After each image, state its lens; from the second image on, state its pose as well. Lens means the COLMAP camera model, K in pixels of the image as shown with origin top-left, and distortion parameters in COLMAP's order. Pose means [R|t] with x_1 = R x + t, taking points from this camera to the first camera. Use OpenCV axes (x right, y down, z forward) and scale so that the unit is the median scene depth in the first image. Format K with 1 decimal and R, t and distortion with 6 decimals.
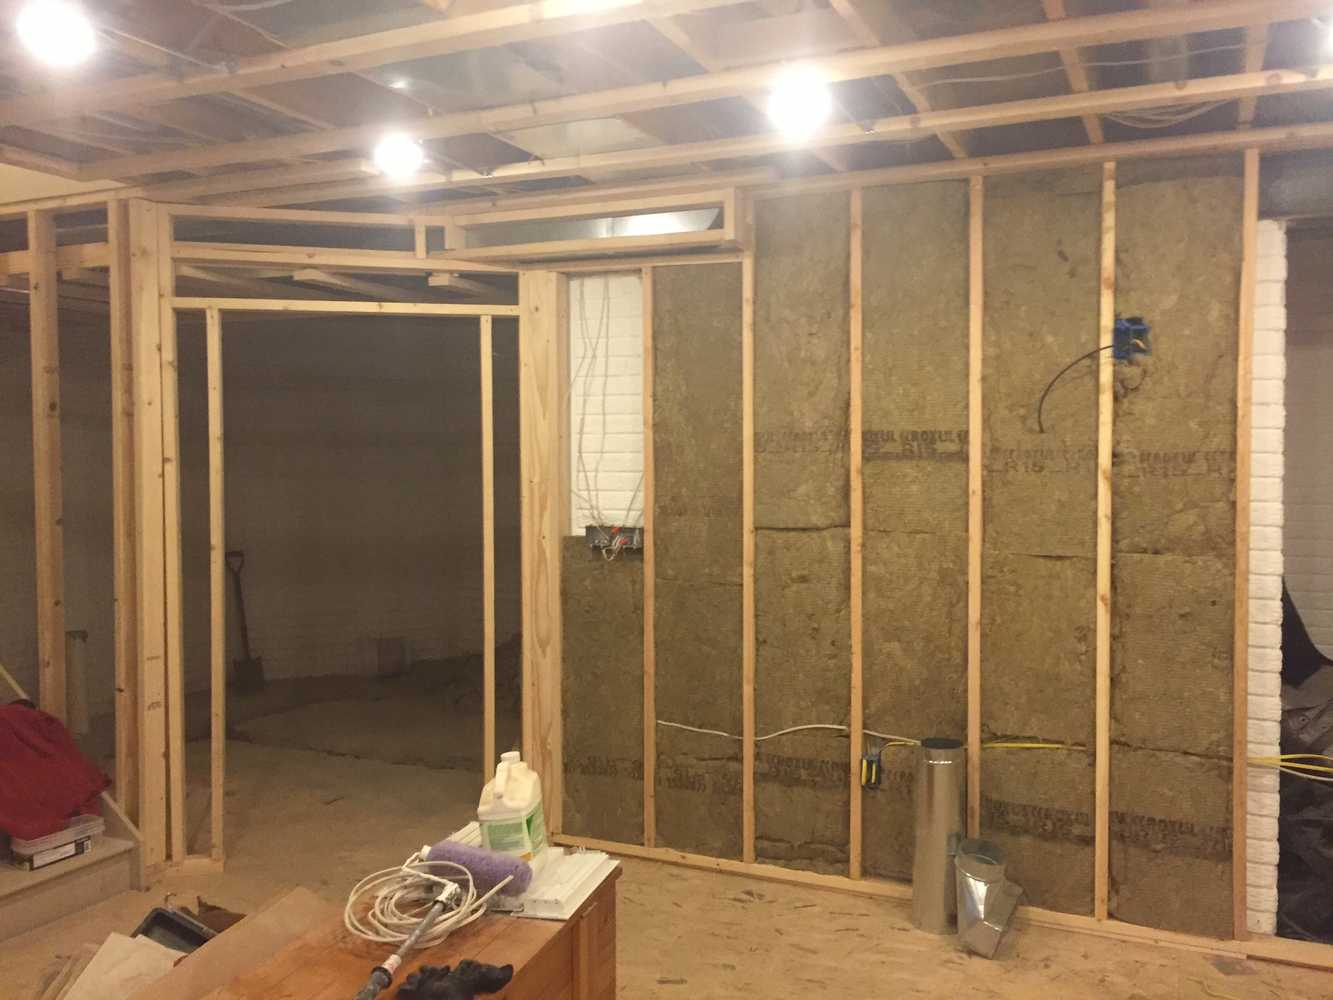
lens RADIAL K [[1141.8, 0, 669.5], [0, 1141.8, 496.3], [0, 0, 1]] dist [0.073240, -0.106621]
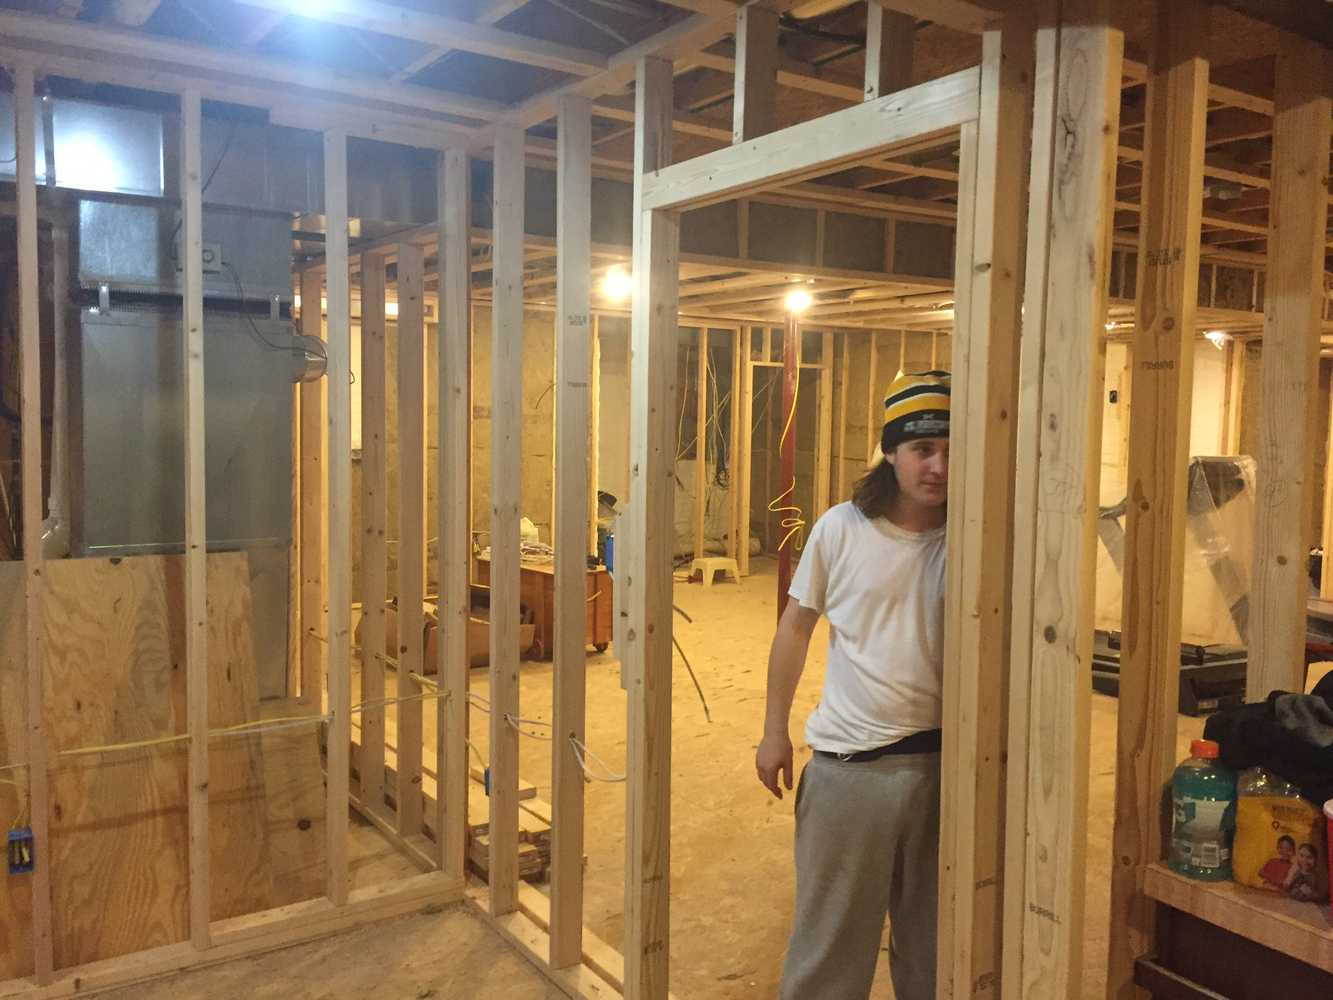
lens RADIAL K [[1141.8, 0, 669.5], [0, 1141.8, 496.3], [0, 0, 1]] dist [0.073240, -0.106621]
pose [[0.522154, -0.052191, 0.851253, -1.853850], [0.015021, 0.998534, 0.052007, 0.014429], [-0.852719, -0.014369, 0.522172, -0.673818]]
